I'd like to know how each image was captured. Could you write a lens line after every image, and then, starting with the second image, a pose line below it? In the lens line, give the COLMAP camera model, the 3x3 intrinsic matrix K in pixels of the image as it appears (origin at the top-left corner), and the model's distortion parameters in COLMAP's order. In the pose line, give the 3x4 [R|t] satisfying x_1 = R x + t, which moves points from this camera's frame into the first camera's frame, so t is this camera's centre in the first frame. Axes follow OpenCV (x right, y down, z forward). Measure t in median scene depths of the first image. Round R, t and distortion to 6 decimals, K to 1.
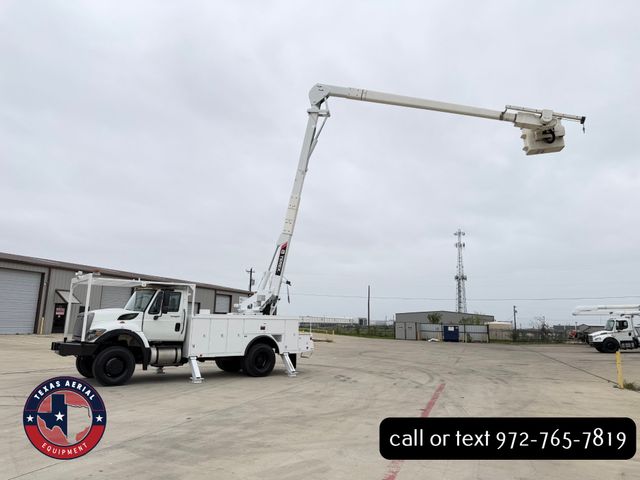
lens RADIAL K [[449.9, 0, 317.5], [0, 449.9, 223.9], [0, 0, 1]] dist [0.081915, -0.105256]
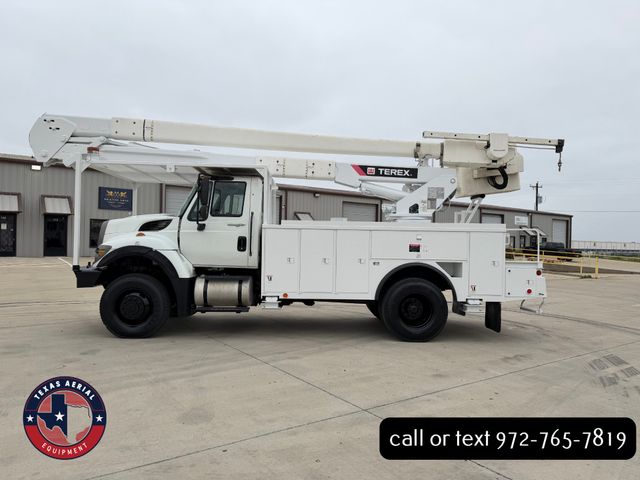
lens RADIAL K [[449.9, 0, 321.8], [0, 449.9, 242.1], [0, 0, 1]] dist [0.081915, -0.105256]
pose [[0.812549, -0.008188, -0.582835, 0.080959], [0.123396, 0.979656, 0.158267, 0.132557], [0.569682, -0.200519, 0.797029, 0.546548]]
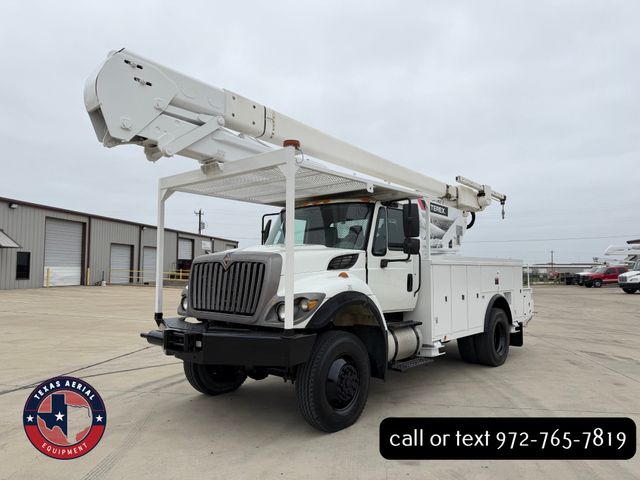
lens RADIAL K [[449.9, 0, 318.2], [0, 449.9, 241.2], [0, 0, 1]] dist [0.081915, -0.105256]
pose [[0.983071, -0.006866, 0.183094, -0.430429], [-0.021558, 0.988022, 0.152800, 0.101533], [-0.181950, -0.154161, 0.971148, 0.503399]]
